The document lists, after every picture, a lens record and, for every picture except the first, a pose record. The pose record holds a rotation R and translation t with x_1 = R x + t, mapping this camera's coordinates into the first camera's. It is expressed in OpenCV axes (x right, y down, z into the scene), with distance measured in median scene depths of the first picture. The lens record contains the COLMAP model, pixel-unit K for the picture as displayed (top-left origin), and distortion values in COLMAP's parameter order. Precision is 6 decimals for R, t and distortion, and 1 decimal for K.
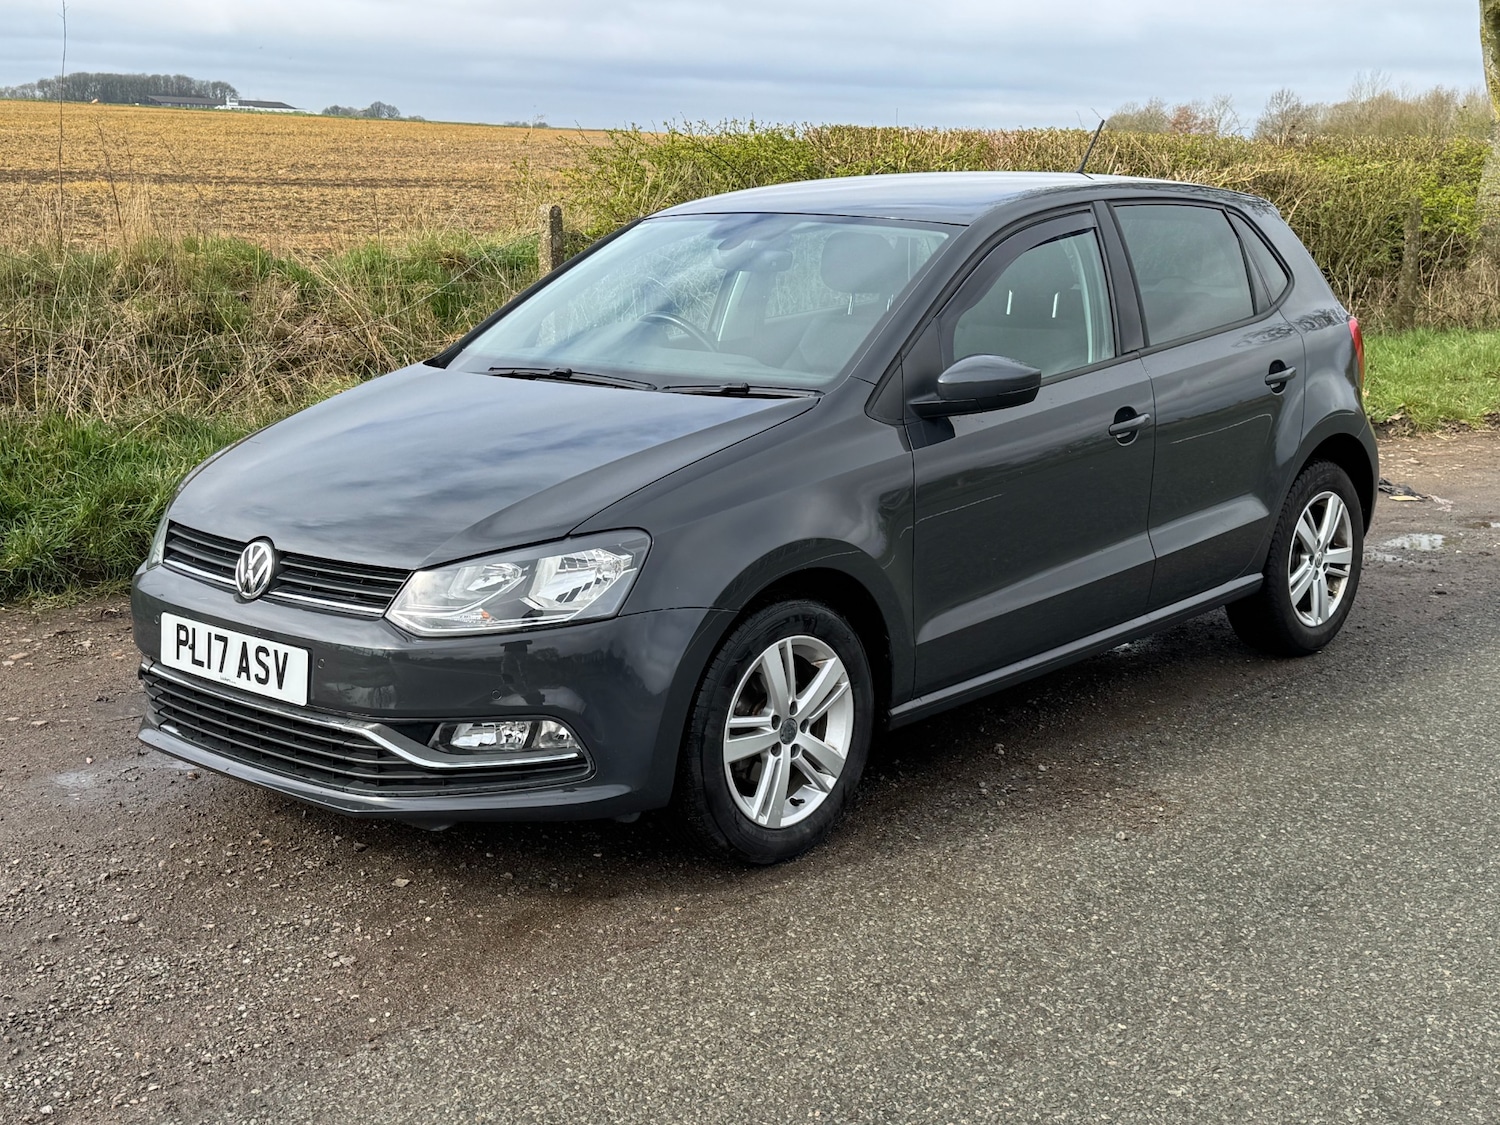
lens RADIAL K [[1801.2, 0, 751.6], [0, 1801.2, 530.1], [0, 0, 1]] dist [0.189394, -0.374963]
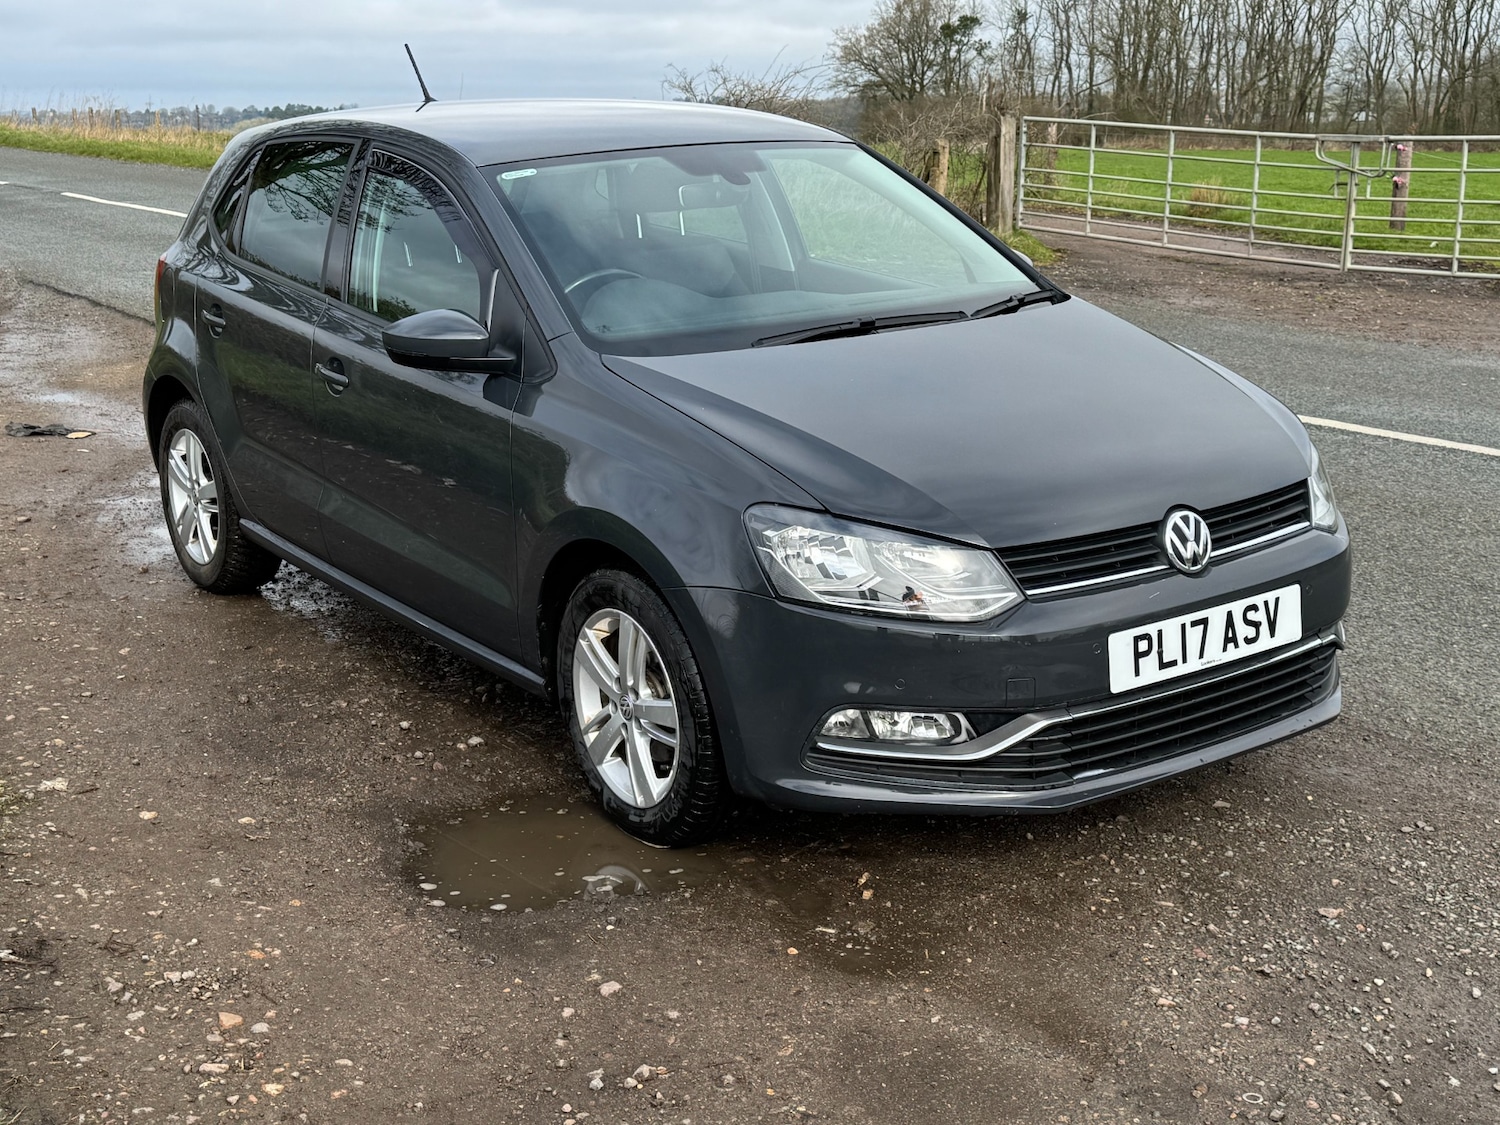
lens RADIAL K [[1834.3, 0, 767.0], [0, 1834.3, 561.1], [0, 0, 1]] dist [0.195517, -0.405328]
pose [[0.229932, -0.262472, 0.937144, -1.221451], [0.201386, 0.954935, 0.218043, -0.218755], [-0.952142, 0.138592, 0.272429, 0.968724]]
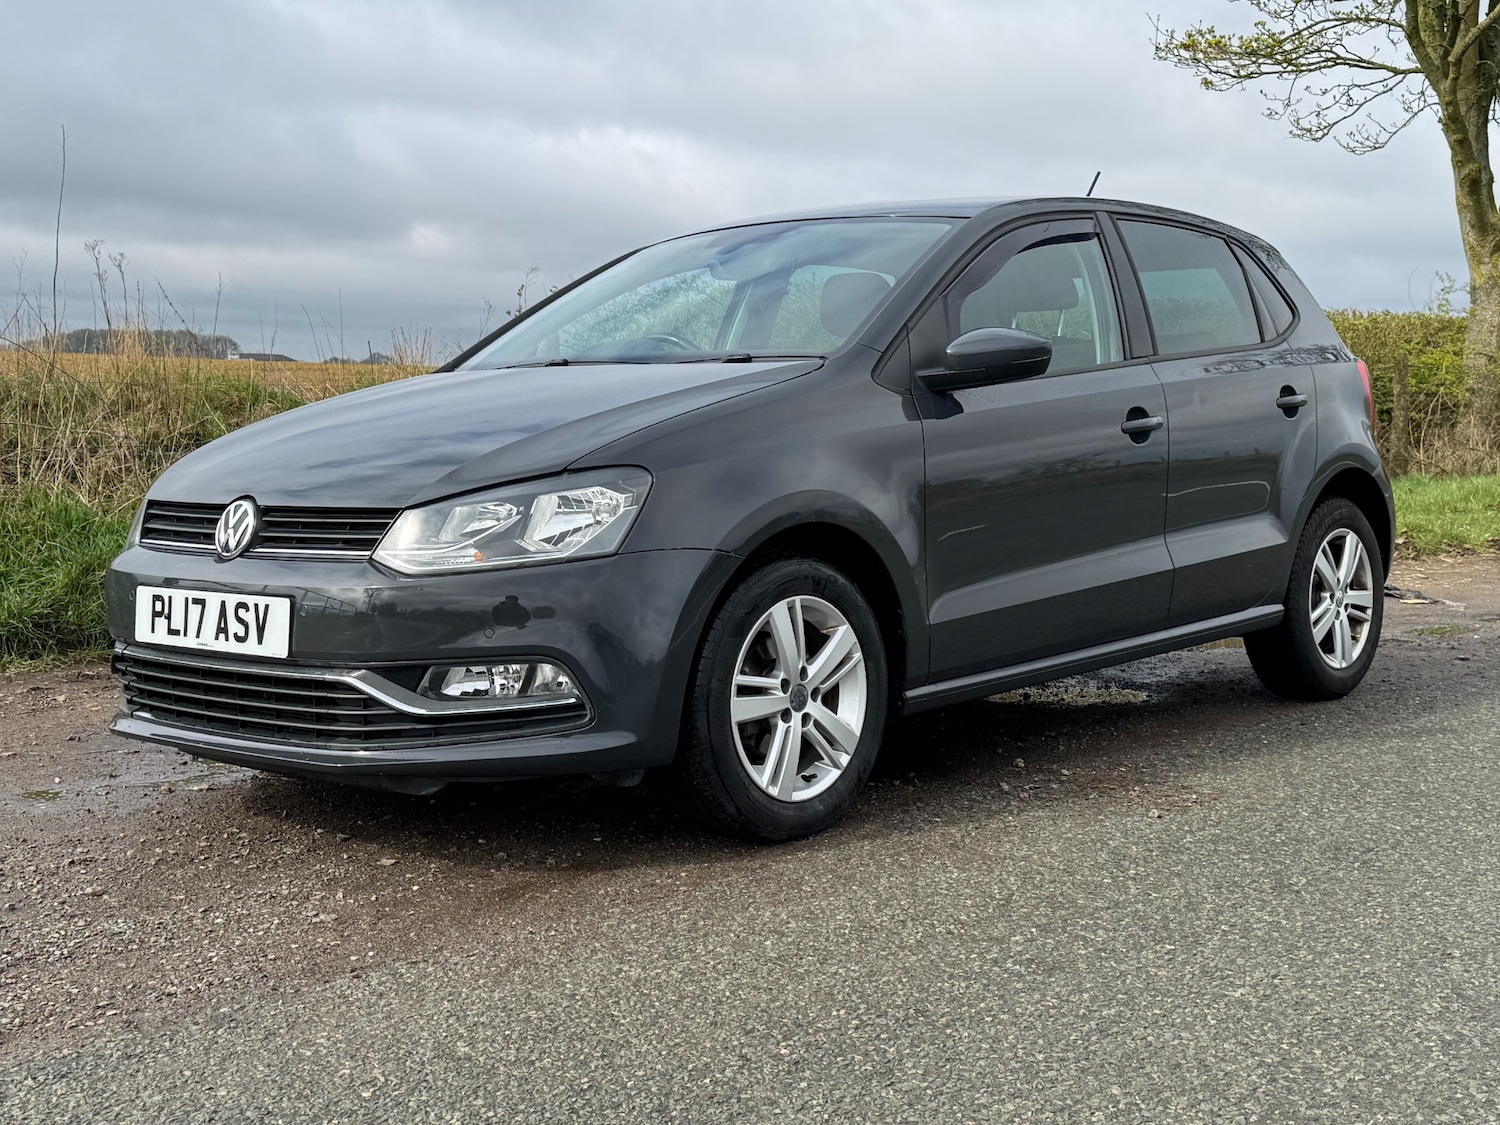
lens RADIAL K [[1801.6, 0, 754.5], [0, 1801.6, 542.6], [0, 0, 1]] dist [0.190102, -0.384597]
pose [[0.999883, -0.014046, 0.005979, -0.007657], [0.014654, 0.992891, -0.118124, 0.148159], [-0.004277, 0.118198, 0.992981, 0.054777]]
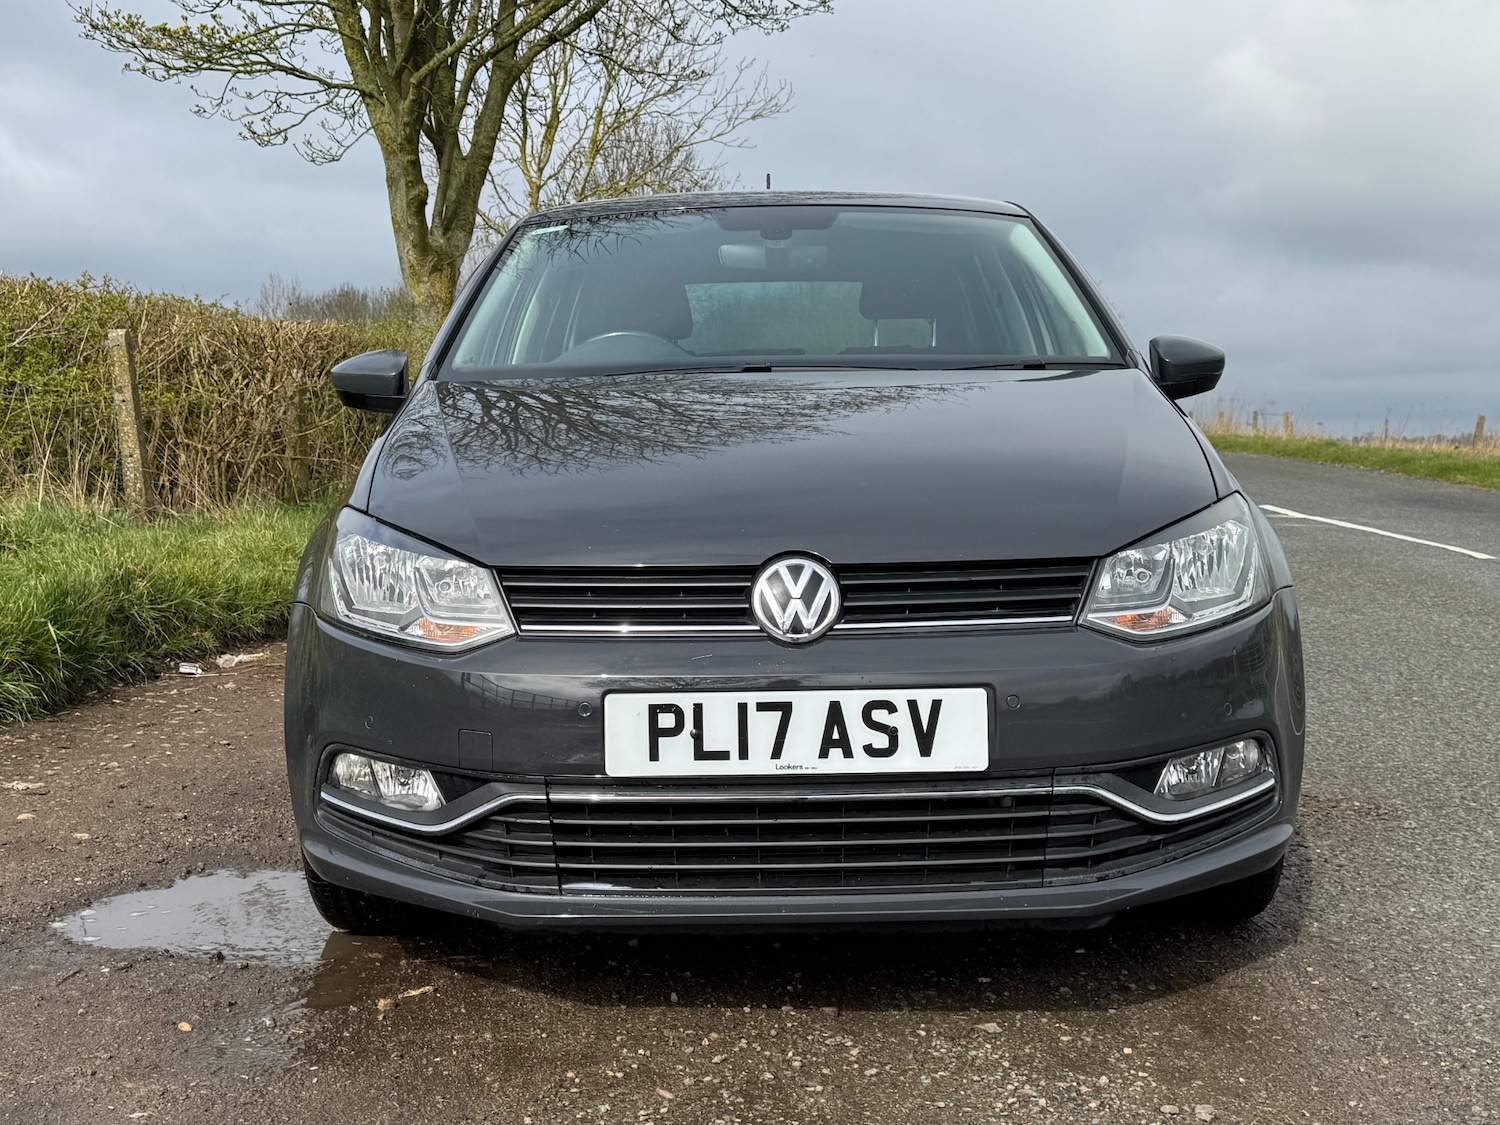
lens RADIAL K [[1801.7, 0, 760.0], [0, 1801.7, 567.1], [0, 0, 1]] dist [0.196552, -0.417866]
pose [[0.762333, -0.068299, 0.643571, -0.723028], [0.135880, 0.989142, -0.055983, 0.046286], [-0.632760, 0.130126, 0.763336, 0.511154]]
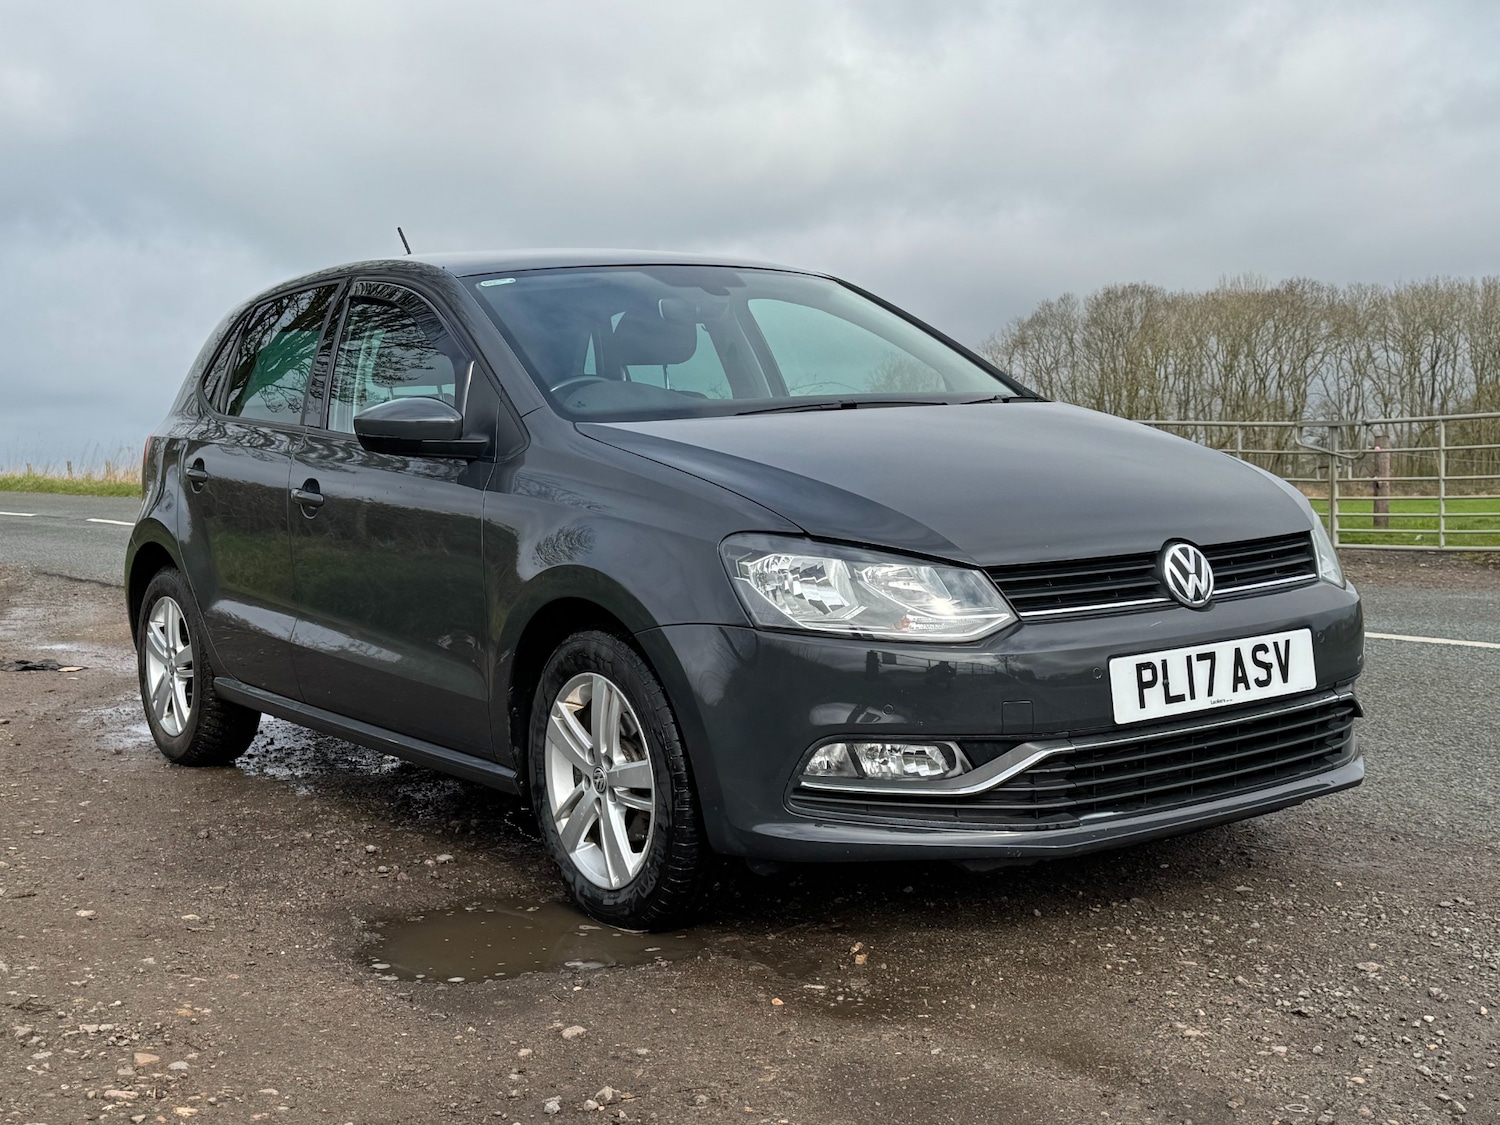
lens RADIAL K [[1801.7, 0, 760.0], [0, 1801.7, 567.1], [0, 0, 1]] dist [0.196552, -0.417866]
pose [[0.234672, -0.091766, 0.967733, -1.185006], [0.219248, 0.974878, 0.039277, -0.062010], [-0.947027, 0.202956, 0.248896, 0.996783]]
